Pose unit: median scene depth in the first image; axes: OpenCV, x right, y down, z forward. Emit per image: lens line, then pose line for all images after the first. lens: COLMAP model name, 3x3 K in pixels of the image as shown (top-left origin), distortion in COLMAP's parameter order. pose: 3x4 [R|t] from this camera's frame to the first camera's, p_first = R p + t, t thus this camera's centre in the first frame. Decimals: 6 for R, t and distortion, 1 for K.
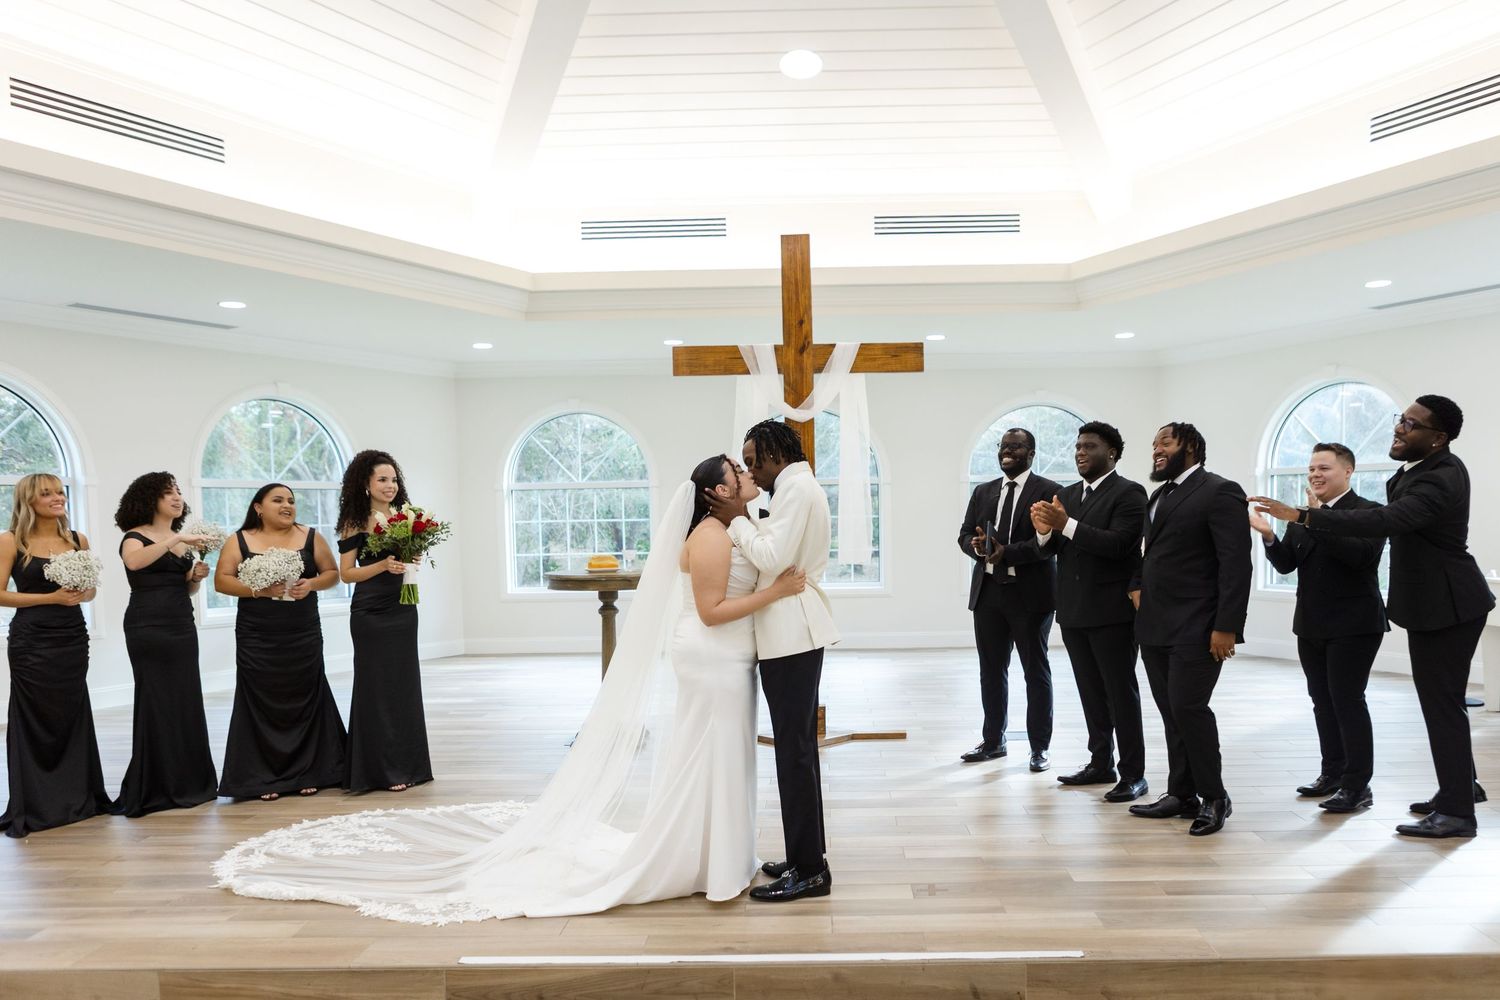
lens RADIAL K [[1041.0, 0, 750.0], [0, 1041.0, 500.0], [0, 0, 1]] dist [-0.000006, -0.000025]
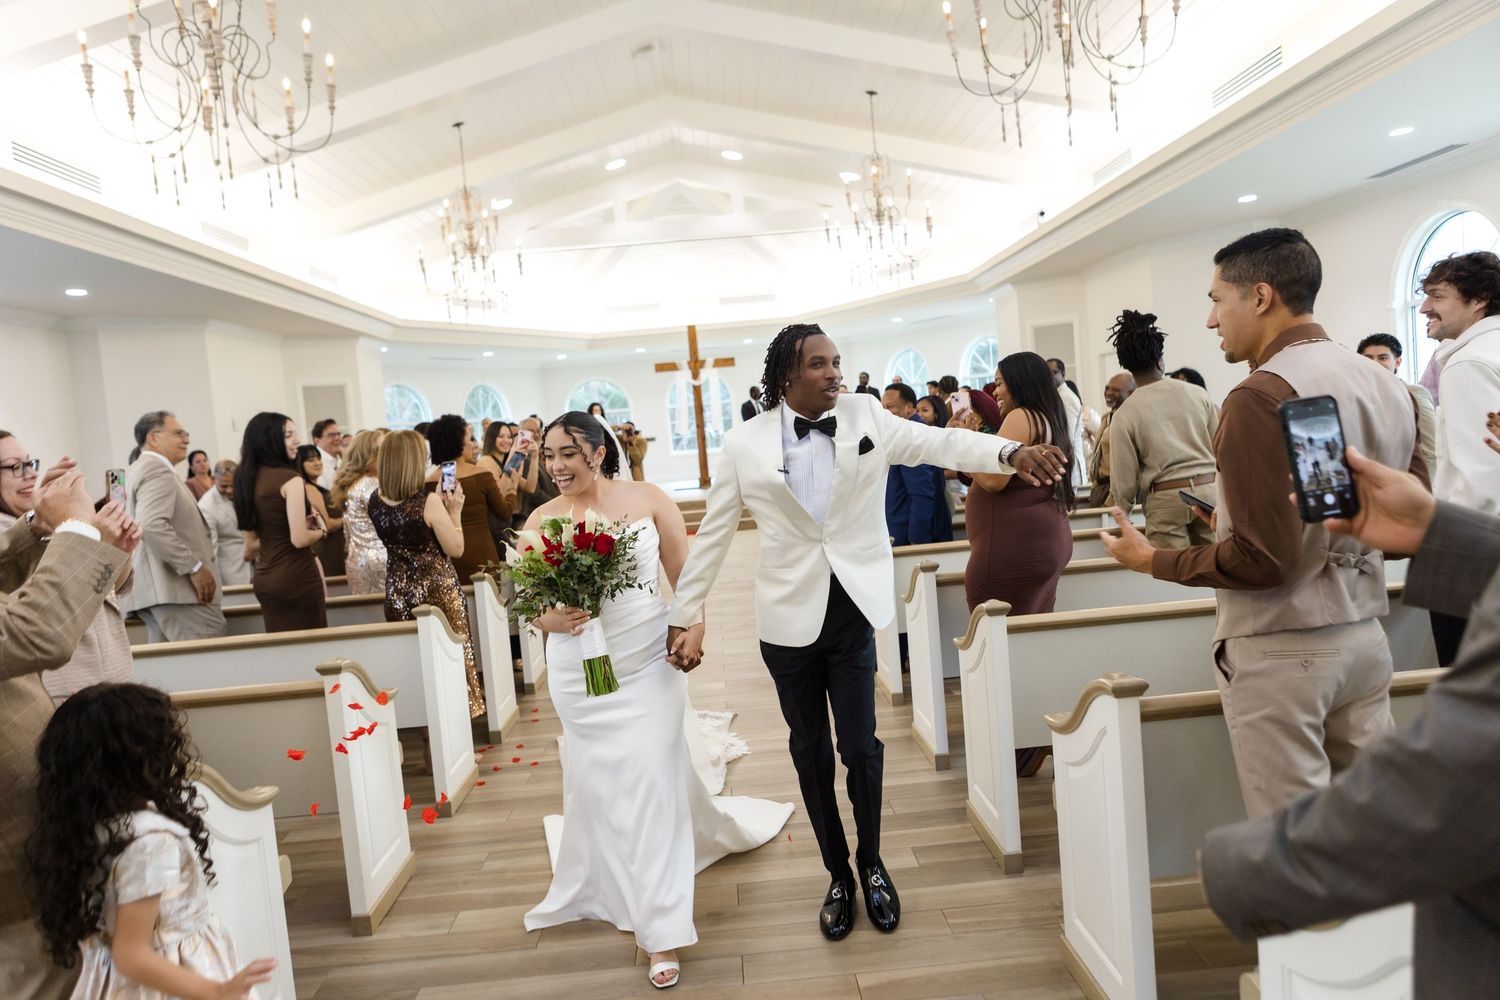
lens RADIAL K [[1041.0, 0, 750.0], [0, 1041.0, 500.0], [0, 0, 1]] dist [-0.000006, -0.000025]
pose [[0.995439, -0.078054, 0.054854, 0.008324], [0.074472, 0.995131, 0.064565, 0.077546], [-0.059627, -0.060185, 0.996405, -2.130175]]
